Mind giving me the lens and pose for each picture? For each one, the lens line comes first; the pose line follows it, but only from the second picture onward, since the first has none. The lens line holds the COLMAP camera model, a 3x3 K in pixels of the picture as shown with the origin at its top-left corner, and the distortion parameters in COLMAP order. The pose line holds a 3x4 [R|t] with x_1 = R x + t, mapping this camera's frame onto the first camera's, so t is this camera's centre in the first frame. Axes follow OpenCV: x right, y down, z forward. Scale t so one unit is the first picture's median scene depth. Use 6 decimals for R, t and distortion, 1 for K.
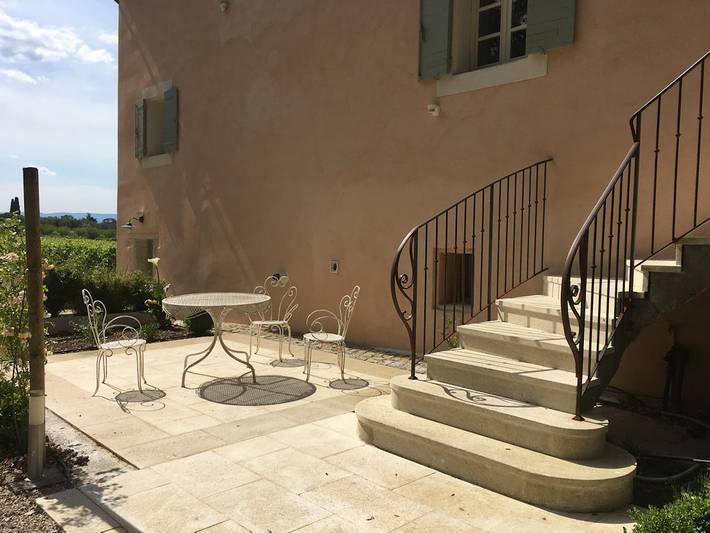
lens RADIAL K [[618.7, 0, 354.8], [0, 618.7, 265.9], [0, 0, 1]] dist [0.063646, -0.024129]
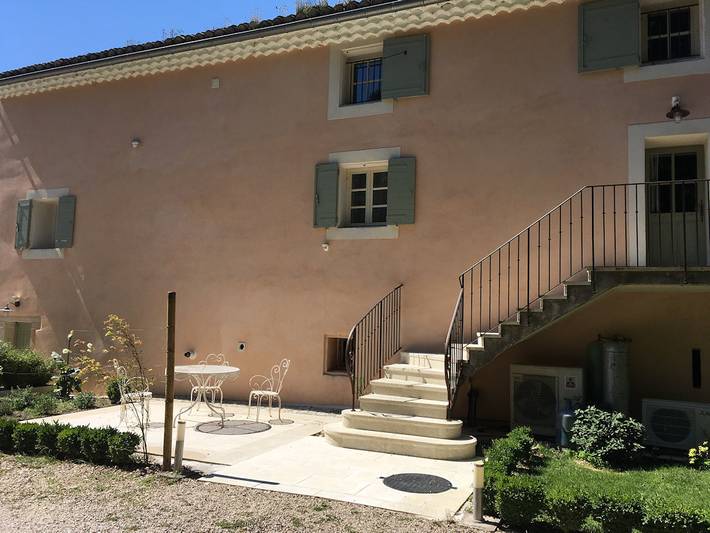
lens RADIAL K [[618.7, 0, 346.6], [0, 618.7, 251.2], [0, 0, 1]] dist [0.063646, -0.024129]
pose [[0.917277, 0.061965, 0.393400, -0.508975], [-0.002772, 0.988791, -0.149282, -0.004740], [-0.398241, 0.135843, 0.907166, -0.524310]]
